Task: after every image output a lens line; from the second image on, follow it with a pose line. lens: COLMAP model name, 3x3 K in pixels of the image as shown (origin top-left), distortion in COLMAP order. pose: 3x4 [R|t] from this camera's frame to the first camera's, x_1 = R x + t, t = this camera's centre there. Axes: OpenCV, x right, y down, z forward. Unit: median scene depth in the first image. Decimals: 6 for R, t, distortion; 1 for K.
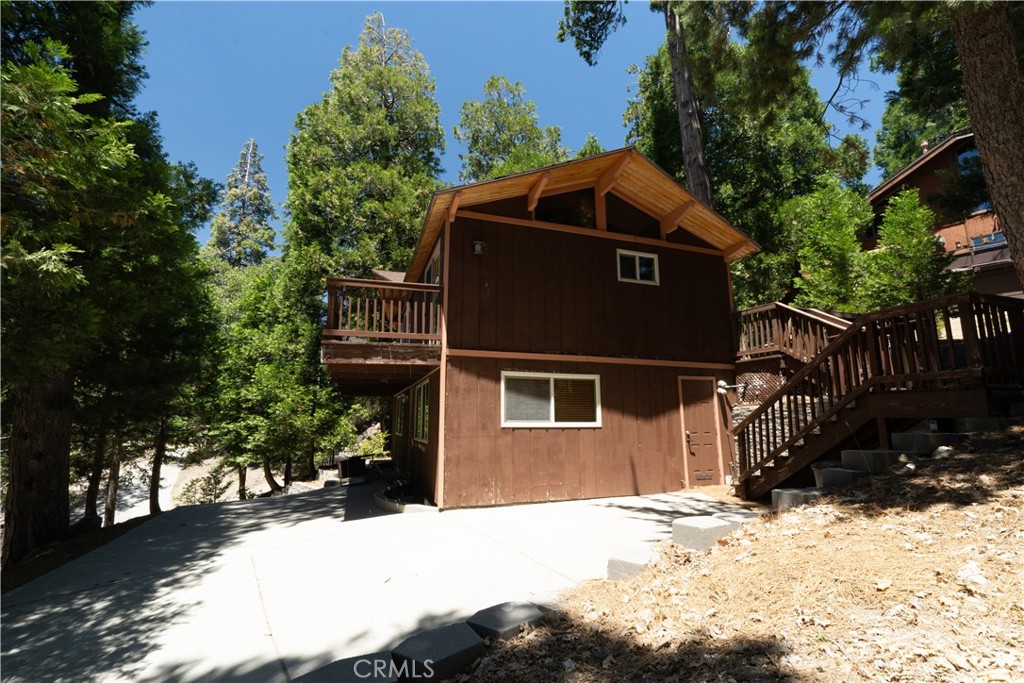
lens RADIAL K [[452.8, 0, 510.8], [0, 452.8, 346.2], [0, 0, 1]] dist [0.002324, -0.000113]
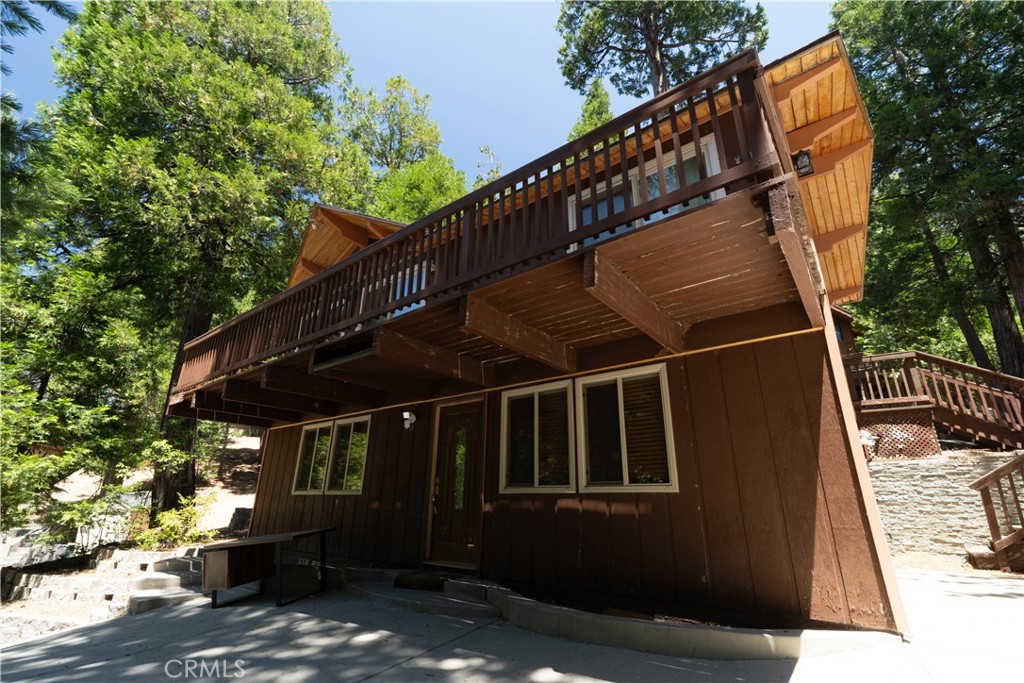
lens RADIAL K [[452.8, 0, 513.1], [0, 452.8, 348.3], [0, 0, 1]] dist [0.002324, -0.000113]
pose [[0.834079, 0.196329, 0.515527, -0.614645], [-0.106843, 0.974323, -0.198189, 0.179191], [-0.541200, 0.110225, 0.833639, 0.667367]]
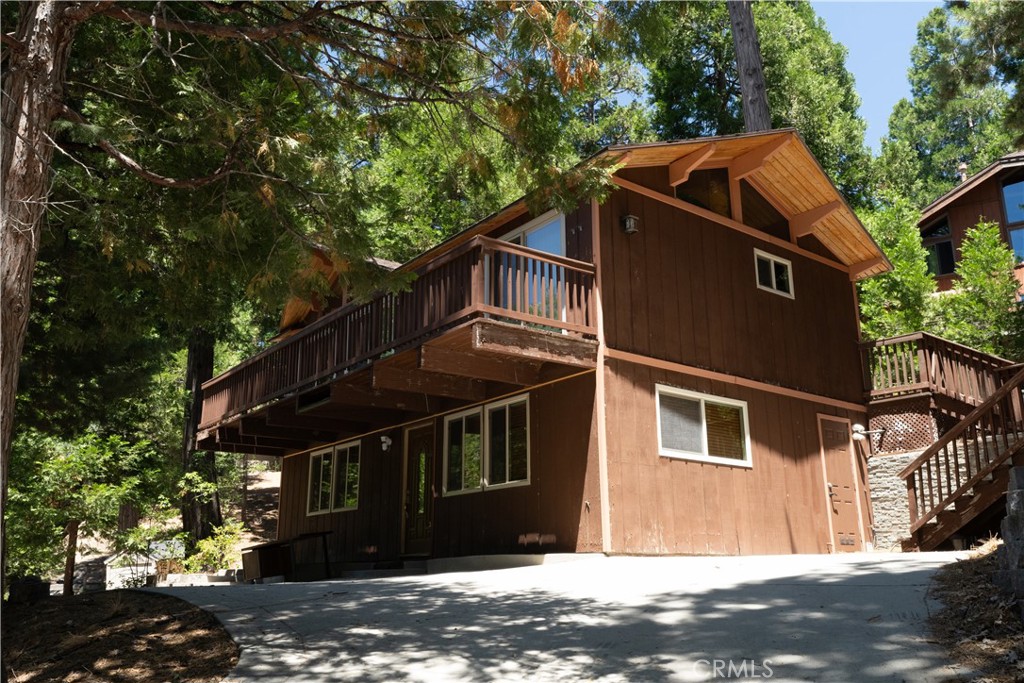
lens RADIAL K [[853.3, 0, 509.5], [0, 853.3, 342.9], [0, 0, 1]] dist [0.009172, 0.020157]
pose [[0.949021, 0.084881, 0.303570, -0.636352], [-0.051504, 0.991875, -0.116324, 0.151897], [-0.310978, 0.094759, 0.945682, -0.274137]]
